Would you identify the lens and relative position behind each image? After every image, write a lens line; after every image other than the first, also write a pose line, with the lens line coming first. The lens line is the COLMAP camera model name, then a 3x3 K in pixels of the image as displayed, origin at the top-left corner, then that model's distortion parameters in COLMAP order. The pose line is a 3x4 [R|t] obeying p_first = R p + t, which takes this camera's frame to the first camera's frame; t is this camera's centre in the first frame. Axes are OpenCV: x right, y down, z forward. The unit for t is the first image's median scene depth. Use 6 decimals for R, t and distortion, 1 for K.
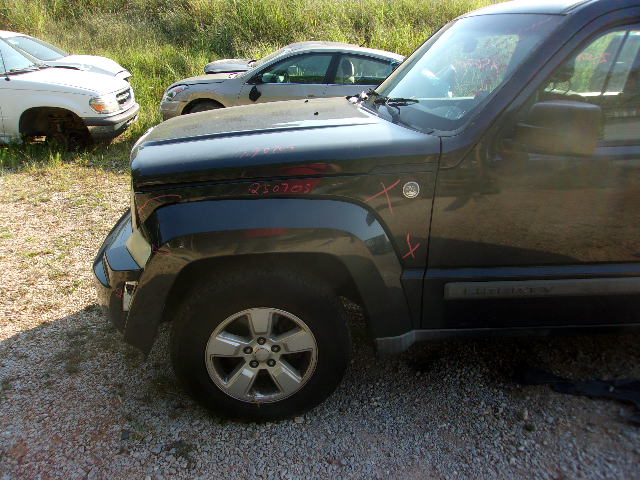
lens RADIAL K [[512.8, 0, 311.6], [0, 512.8, 238.7], [0, 0, 1]] dist [0.013906, 0.003152]
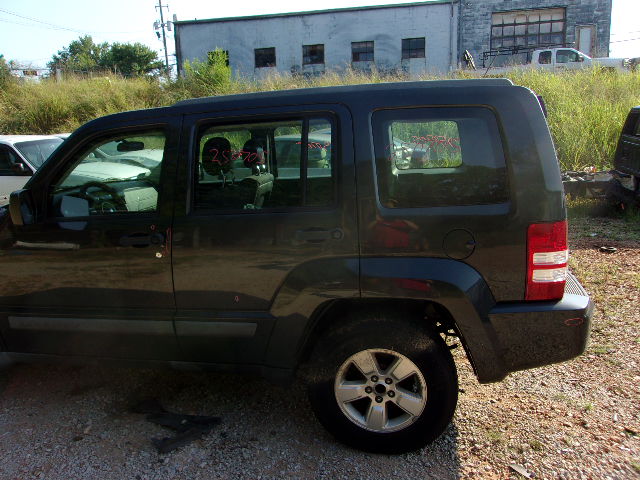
lens RADIAL K [[509.4, 0, 308.3], [0, 509.4, 242.0], [0, 0, 1]] dist [0.003807, 0.044393]
pose [[0.960809, 0.016197, -0.276737, 0.383509], [-0.054591, 0.989798, -0.131605, 0.006567], [0.271782, 0.141555, 0.951891, -0.034902]]
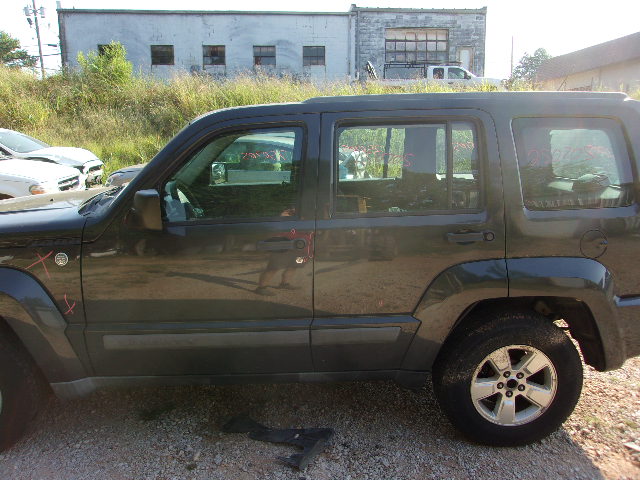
lens RADIAL K [[512.8, 0, 311.6], [0, 512.8, 238.7], [0, 0, 1]] dist [0.013906, 0.003152]
pose [[0.998894, -0.004122, -0.046842, 0.218119], [-0.003116, 0.988159, -0.153399, 0.011706], [0.046920, 0.153375, 0.987054, -0.058258]]
